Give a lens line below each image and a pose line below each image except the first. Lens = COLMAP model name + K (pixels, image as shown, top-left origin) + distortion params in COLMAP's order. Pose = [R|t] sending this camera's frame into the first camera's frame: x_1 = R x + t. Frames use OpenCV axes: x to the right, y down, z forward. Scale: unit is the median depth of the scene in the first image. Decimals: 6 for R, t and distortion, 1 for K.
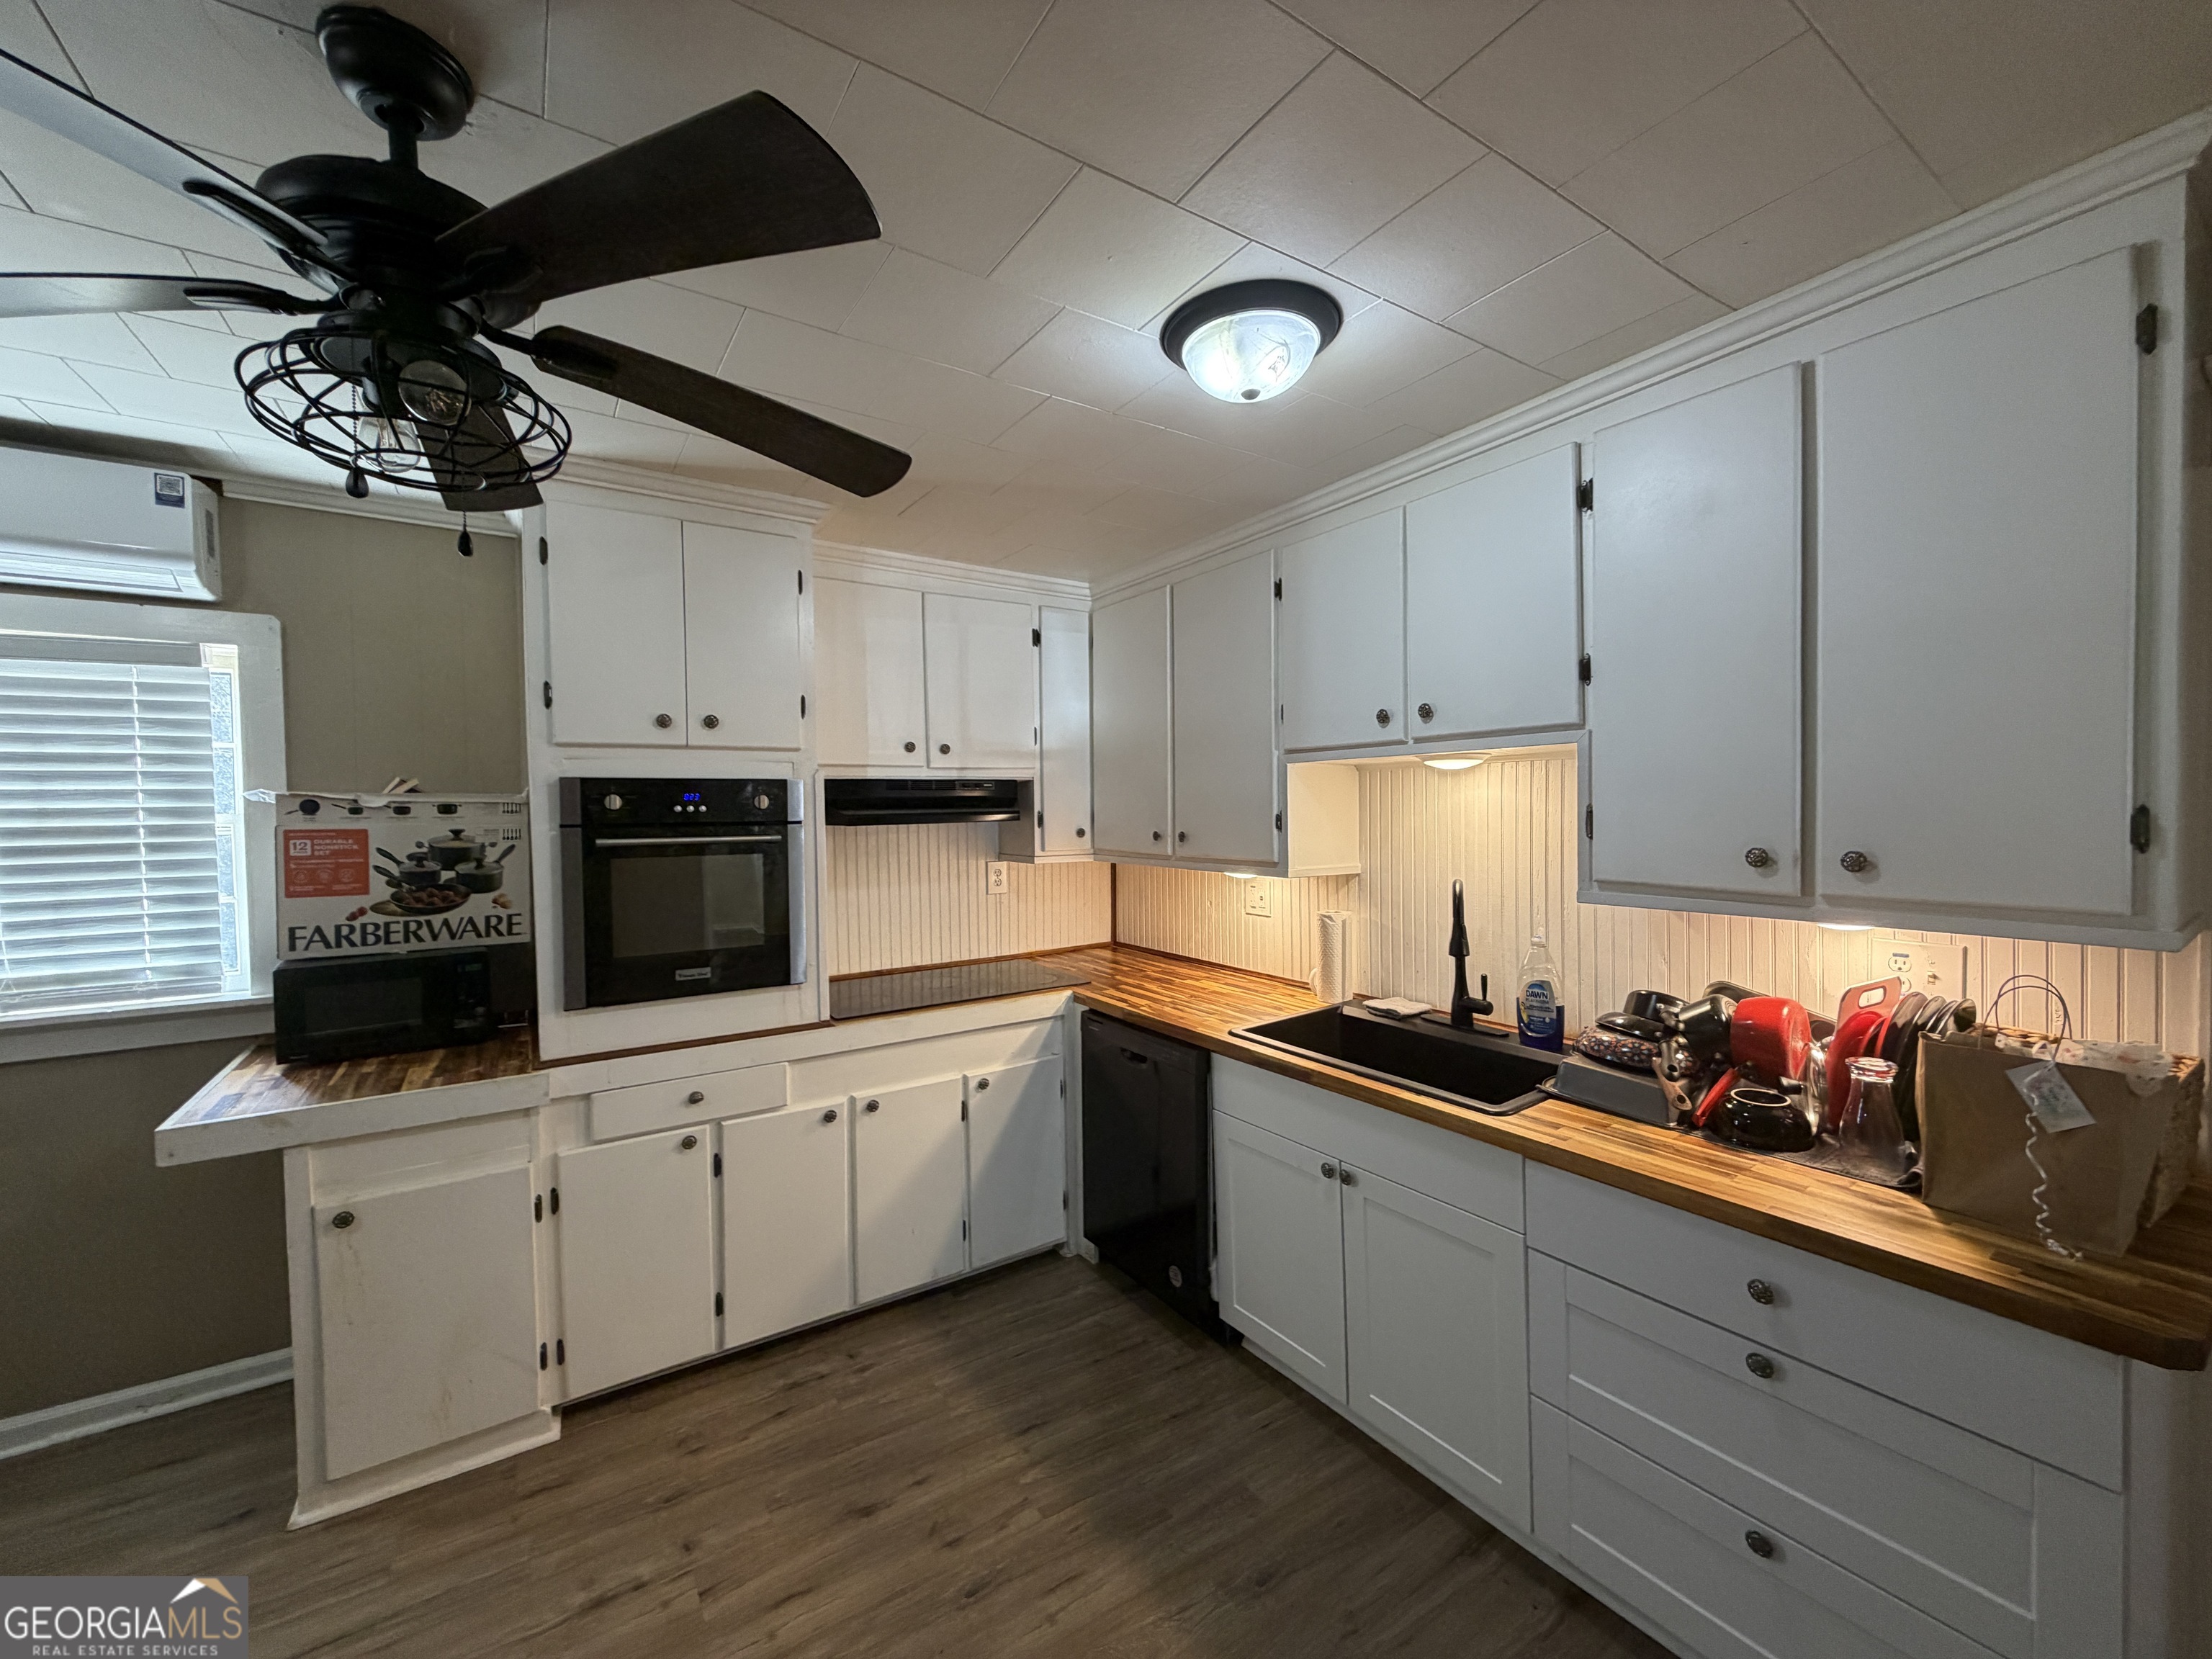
lens RADIAL K [[879.3, 0, 1103.9], [0, 879.3, 828.9], [0, 0, 1]] dist [-0.001012, 0.000332]
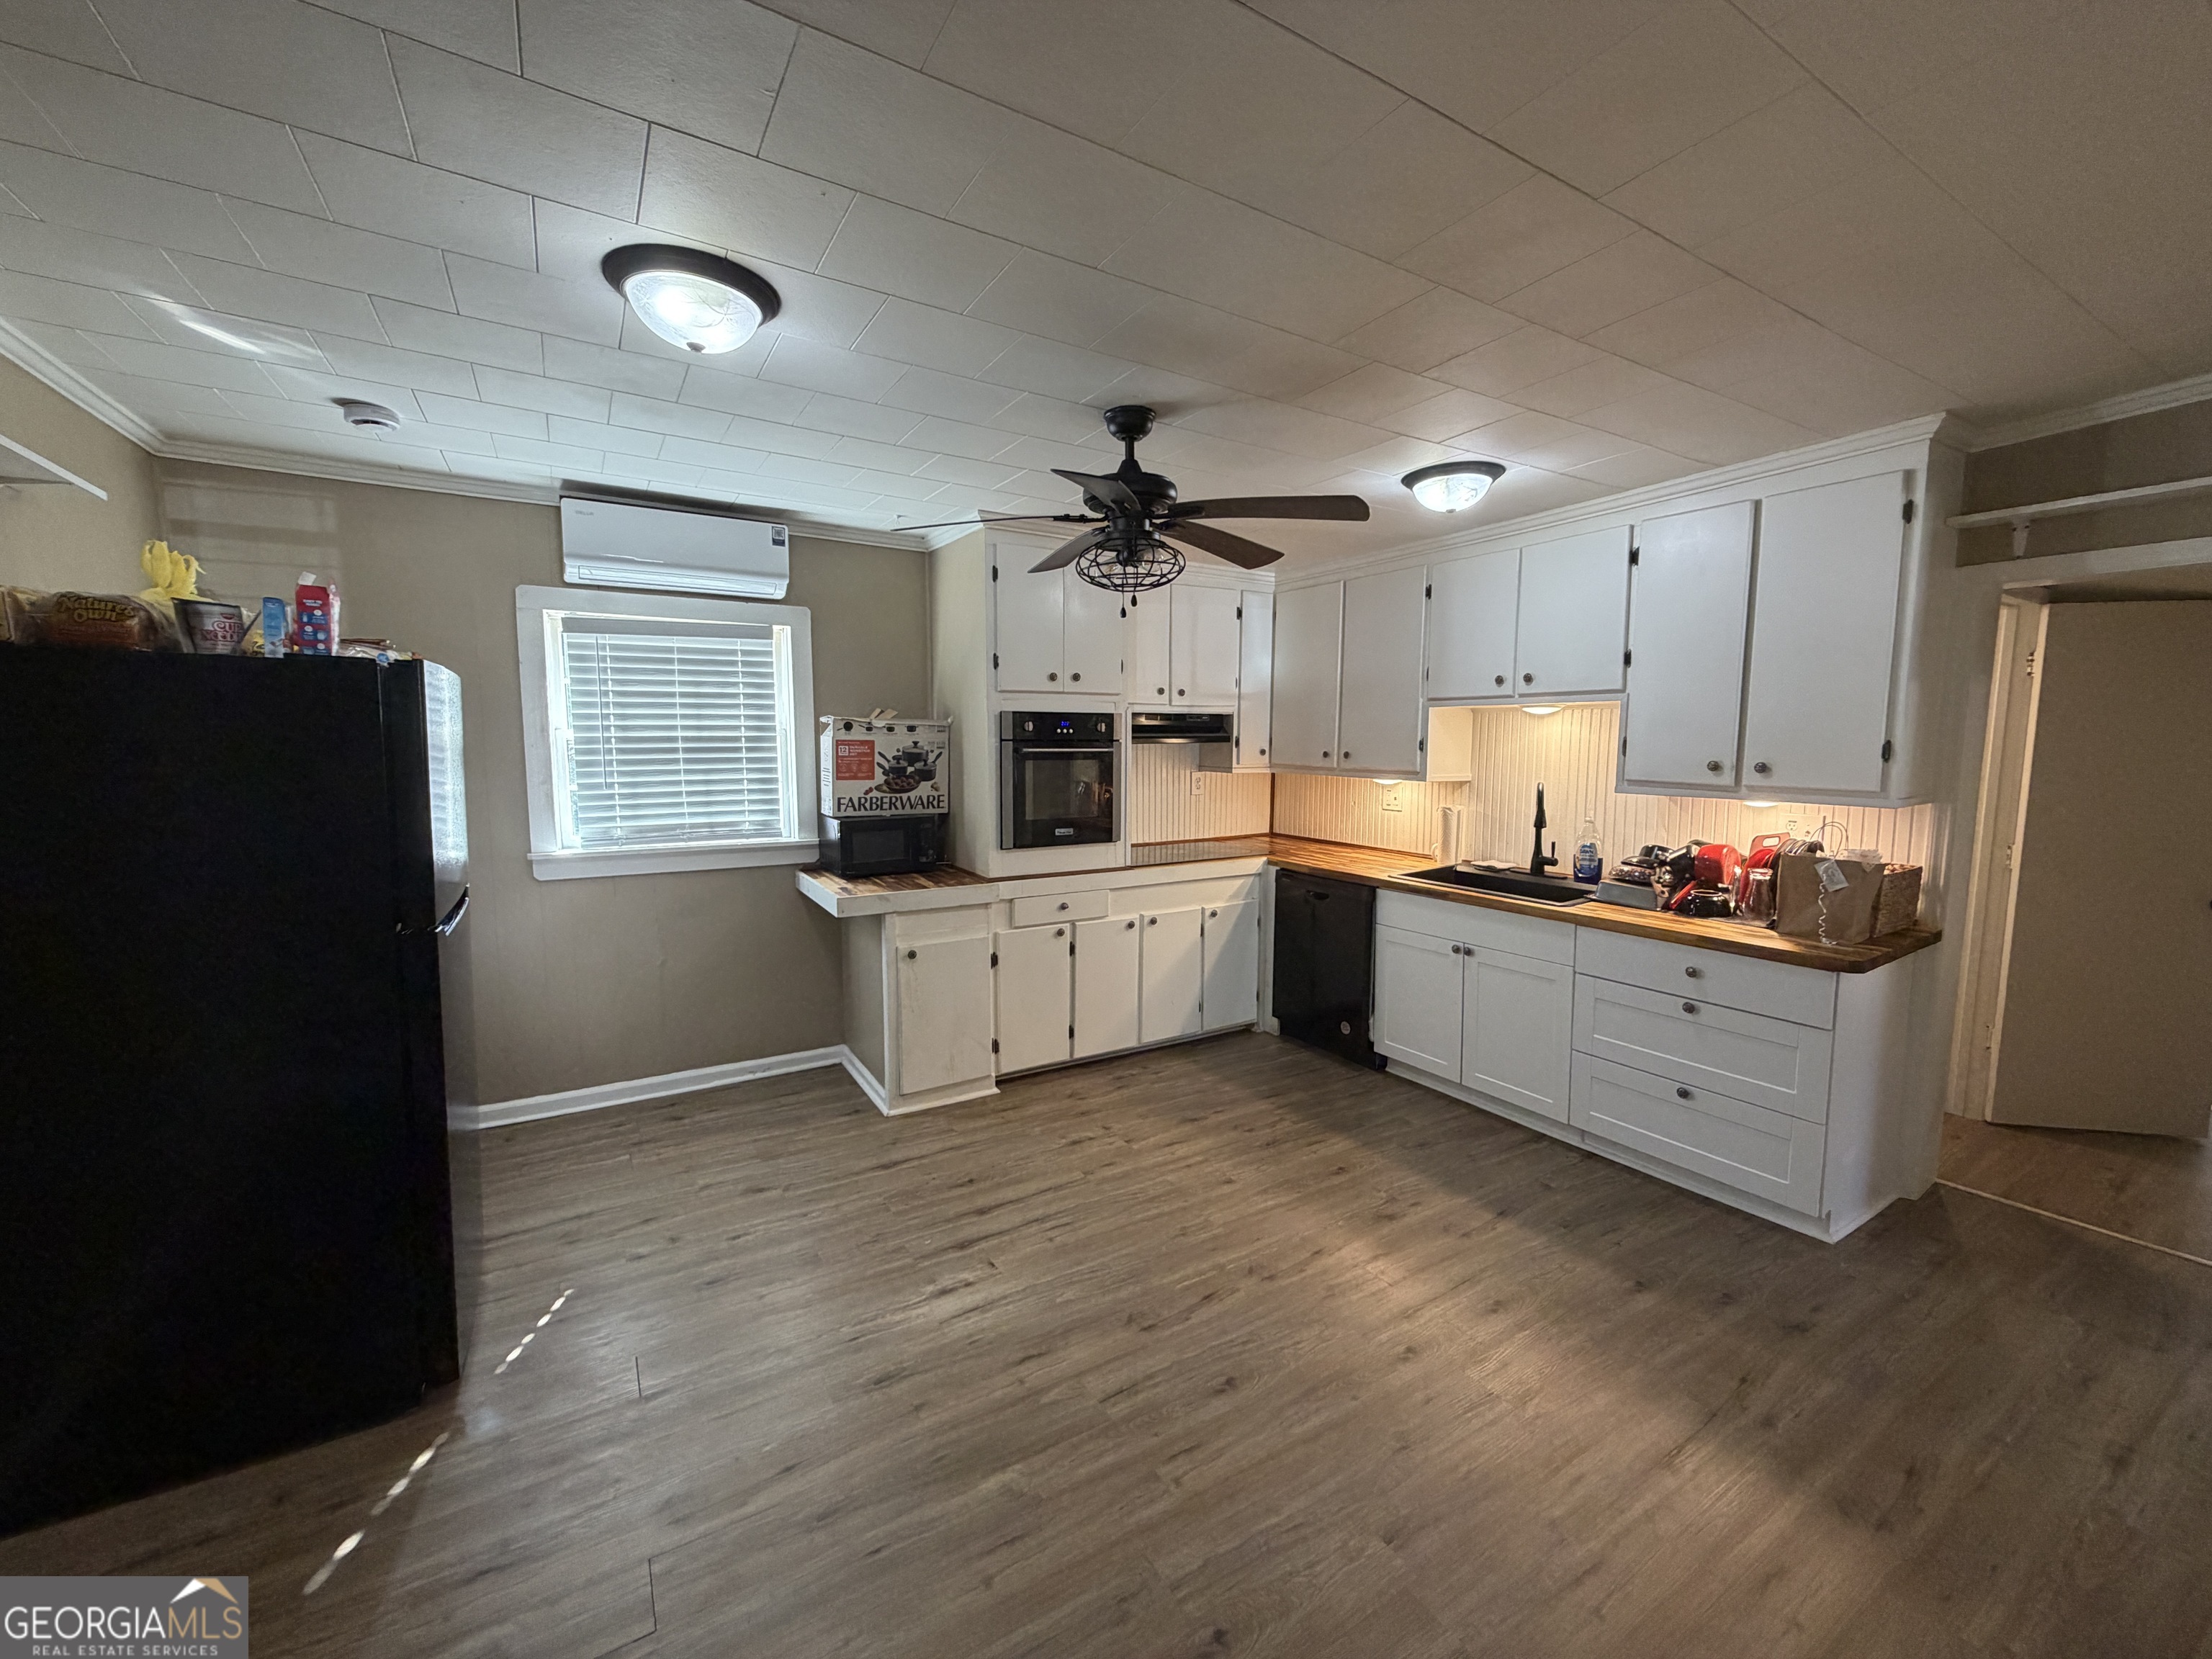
lens RADIAL K [[879.3, 0, 1103.9], [0, 879.3, 828.9], [0, 0, 1]] dist [-0.001012, 0.000332]
pose [[0.999013, 0.019773, -0.039777, -0.338660], [-0.016461, 0.996502, 0.081937, 0.024204], [0.041258, -0.081202, 0.995843, -0.659704]]
